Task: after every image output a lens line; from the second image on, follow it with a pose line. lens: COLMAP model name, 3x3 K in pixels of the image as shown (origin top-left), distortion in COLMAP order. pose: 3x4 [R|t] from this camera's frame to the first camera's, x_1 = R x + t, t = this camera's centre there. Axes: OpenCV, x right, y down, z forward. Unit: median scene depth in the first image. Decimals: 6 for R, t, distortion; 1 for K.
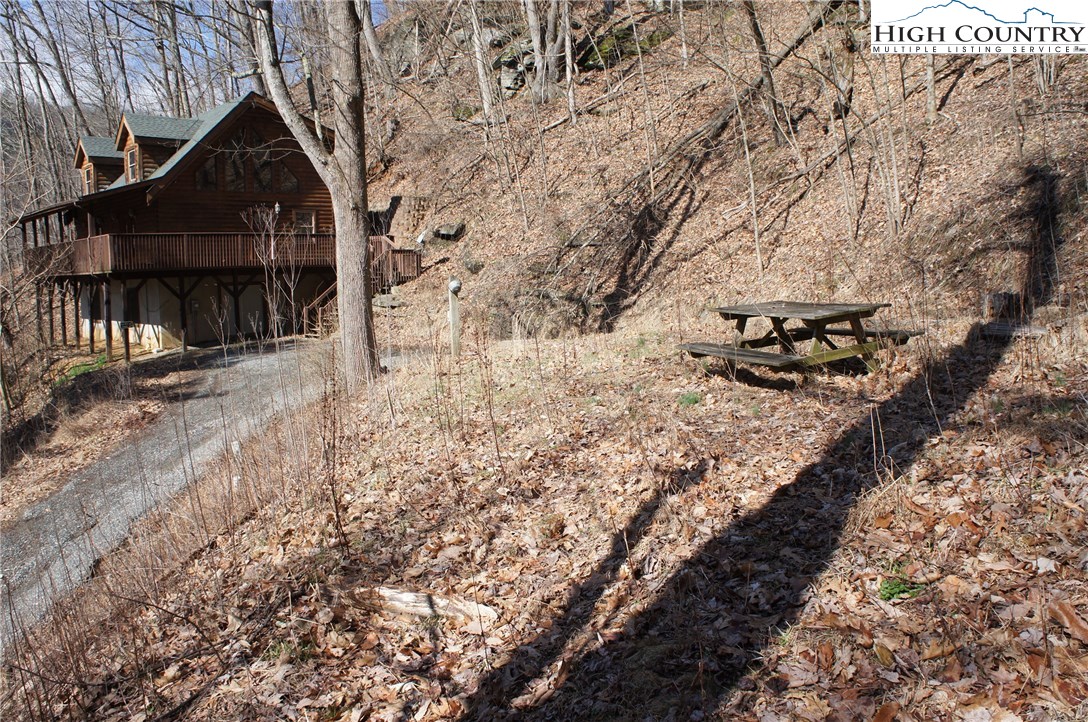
lens RADIAL K [[848.8, 0, 544.4], [0, 848.8, 363.0], [0, 0, 1]] dist [-0.182432, 0.126103]
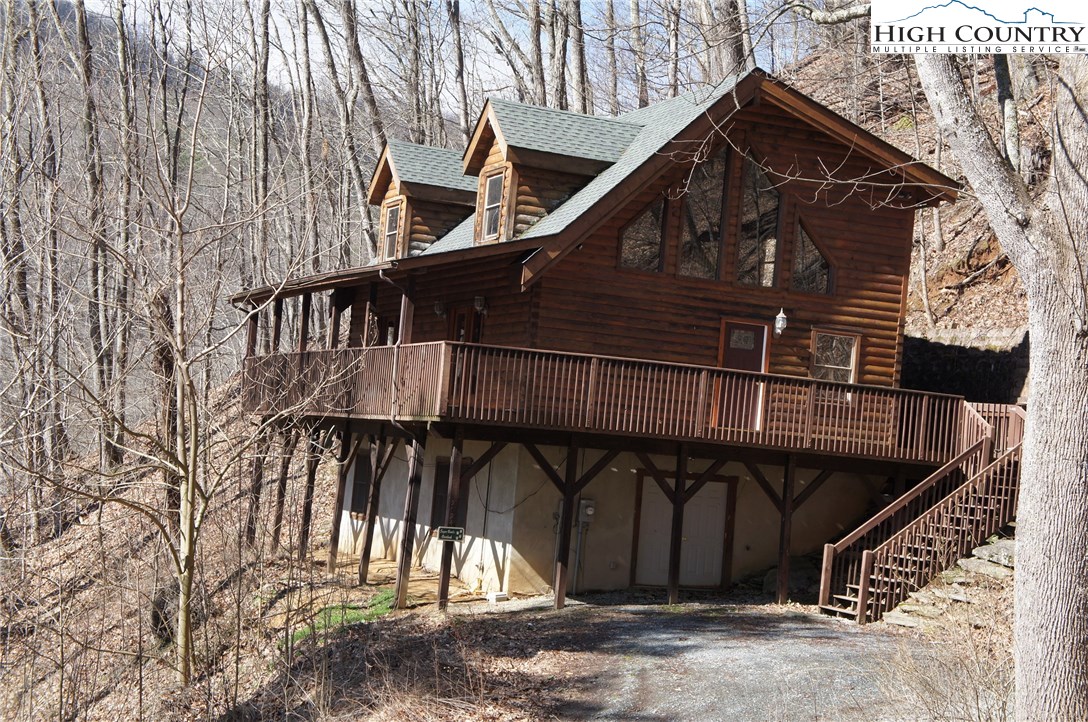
lens RADIAL K [[1835.1, 0, 546.9], [0, 1835.1, 368.5], [0, 0, 1]] dist [0.211666, 0.000000]
pose [[0.926867, 0.078898, -0.367006, -0.070465], [-0.139926, 0.979819, -0.142743, 0.003230], [0.348337, 0.183657, 0.919202, 0.021096]]
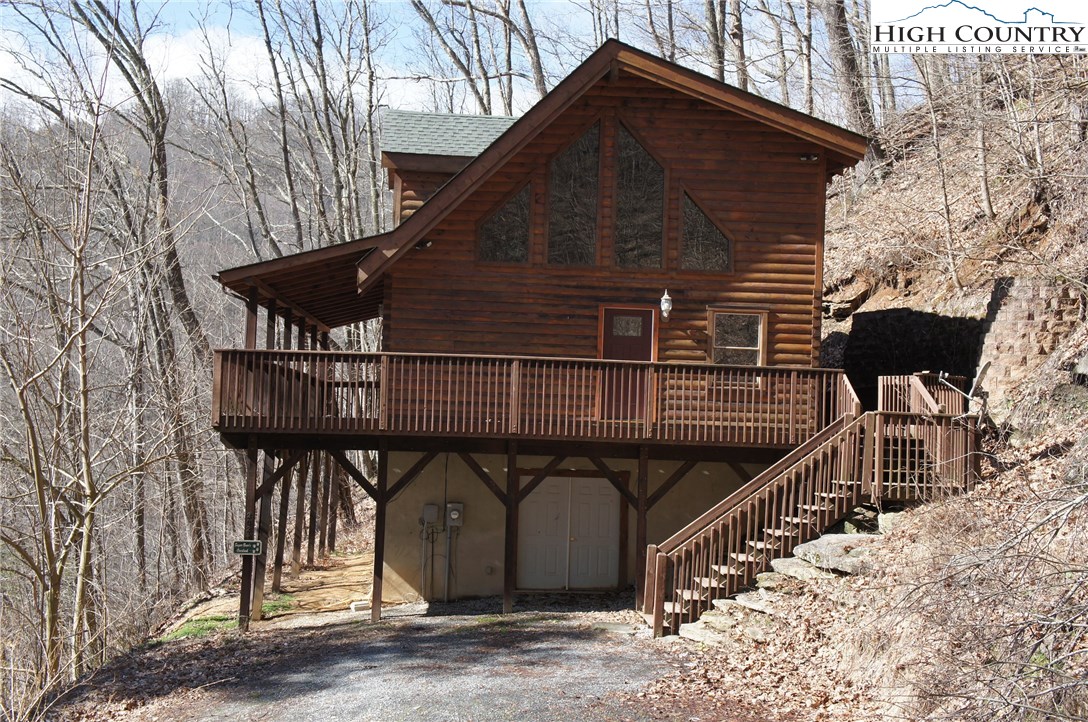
lens RADIAL K [[1342.3, 0, 549.7], [0, 1342.3, 367.0], [0, 0, 1]] dist [0.079291, 0.000000]
pose [[0.754426, 0.012477, -0.656267, 0.099708], [-0.116447, 0.986504, -0.115109, -0.071663], [0.645974, 0.163262, 0.745697, 0.478531]]
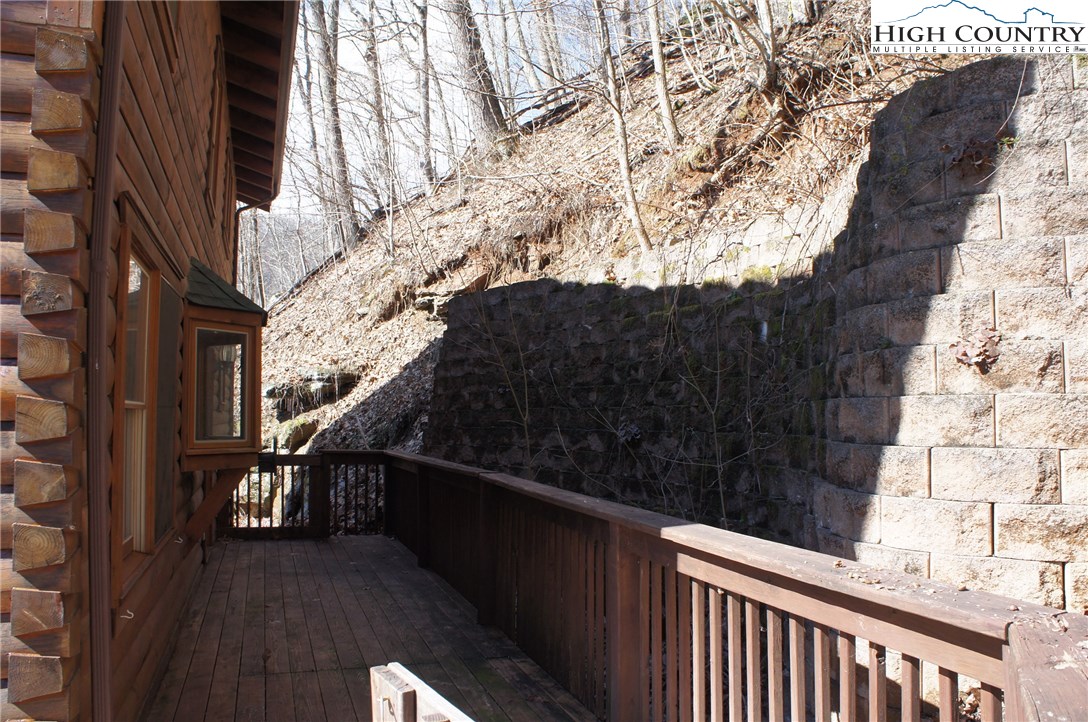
lens RADIAL K [[848.8, 0, 540.5], [0, 848.8, 361.9], [0, 0, 1]] dist [-0.182432, 0.126103]
pose [[0.899828, -0.013624, -0.436031, -0.216487], [-0.058072, 0.986876, -0.150678, -0.181860], [0.432361, 0.160906, 0.887228, 1.099358]]
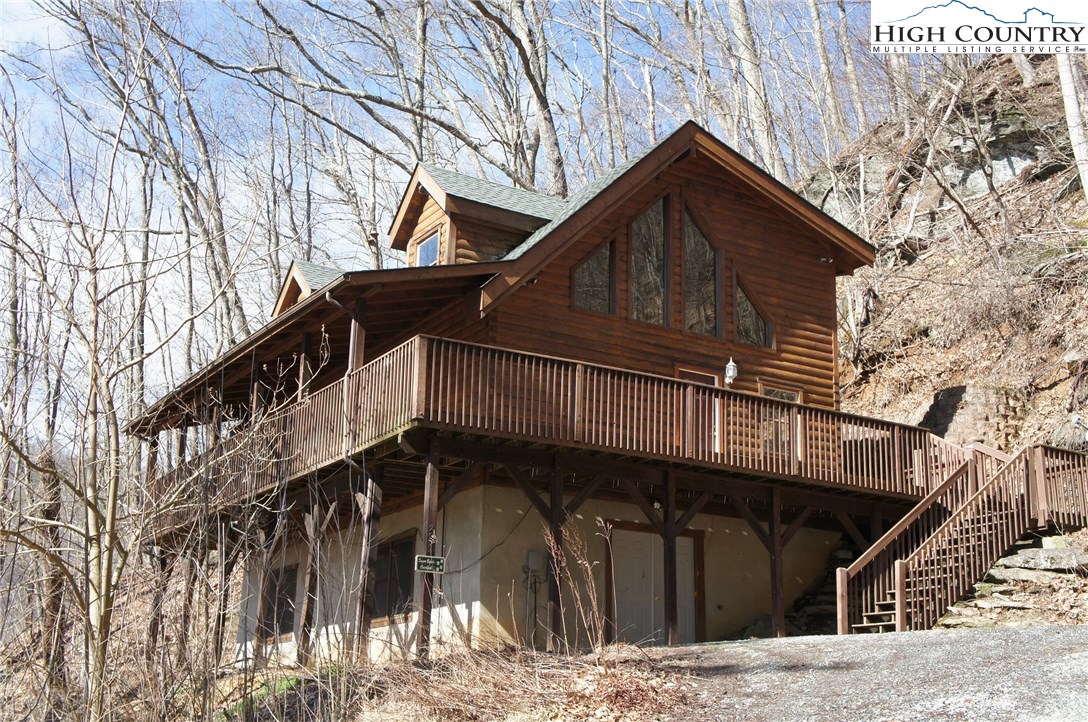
lens RADIAL K [[1342.3, 0, 541.0], [0, 1342.3, 361.5], [0, 0, 1]] dist [0.079291, 0.000000]
pose [[0.975180, -0.025996, -0.219883, -0.283135], [-0.059955, 0.924980, -0.375257, 0.094797], [0.213142, 0.379126, 0.900463, 0.346496]]
